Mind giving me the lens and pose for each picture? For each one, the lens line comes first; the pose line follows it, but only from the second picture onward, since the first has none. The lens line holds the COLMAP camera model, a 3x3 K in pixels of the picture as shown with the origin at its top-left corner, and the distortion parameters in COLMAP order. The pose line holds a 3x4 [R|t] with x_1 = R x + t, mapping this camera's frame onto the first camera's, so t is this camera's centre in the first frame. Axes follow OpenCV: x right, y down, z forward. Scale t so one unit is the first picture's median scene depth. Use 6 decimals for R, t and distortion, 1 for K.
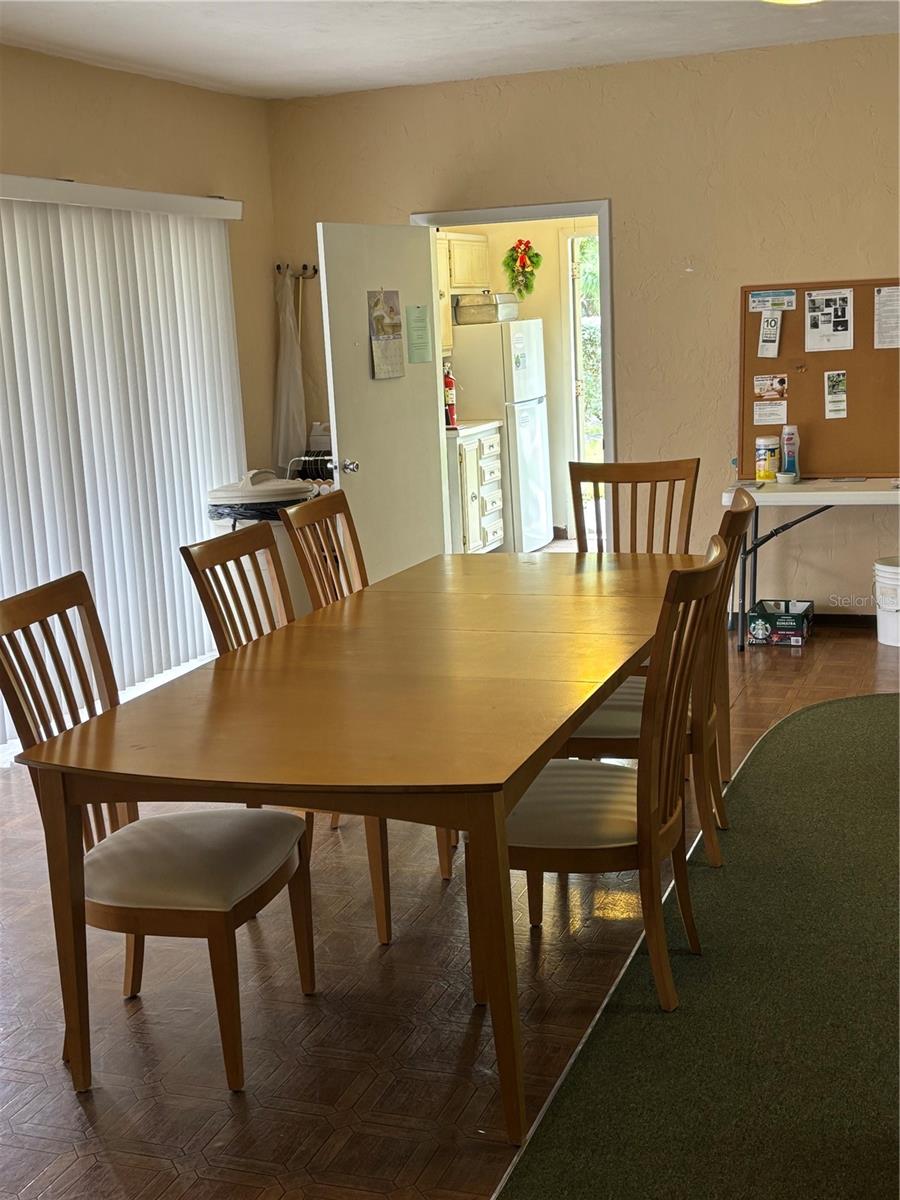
lens RADIAL K [[1535.2, 0, 450.0], [0, 1535.2, 600.0], [0, 0, 1]] dist [0.099434, -0.003113]
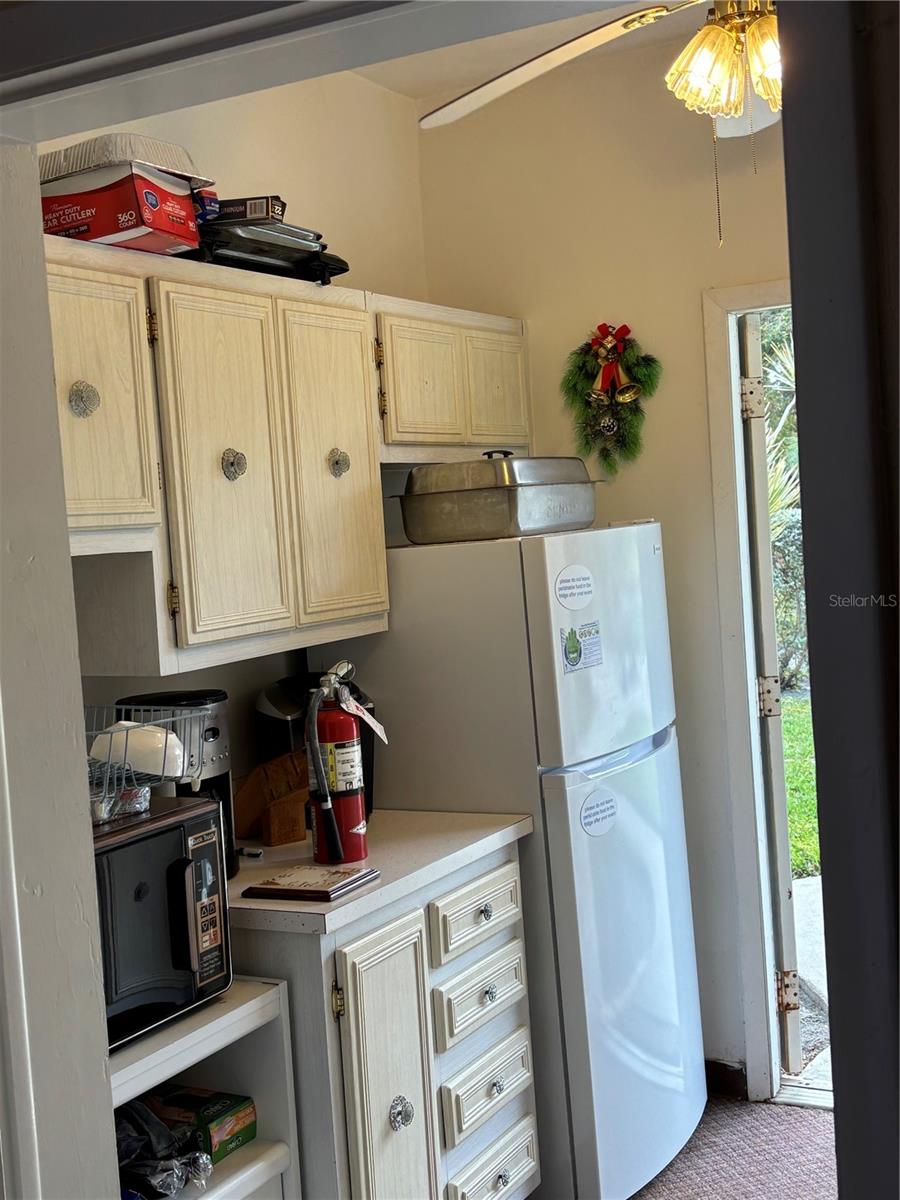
lens RADIAL K [[1535.2, 0, 450.0], [0, 1535.2, 600.0], [0, 0, 1]] dist [0.099434, -0.003113]
pose [[0.987887, -0.013728, -0.154564, 0.066572], [-0.006056, 0.991909, -0.126808, -0.115873], [0.155054, 0.126208, 0.979811, 0.626058]]
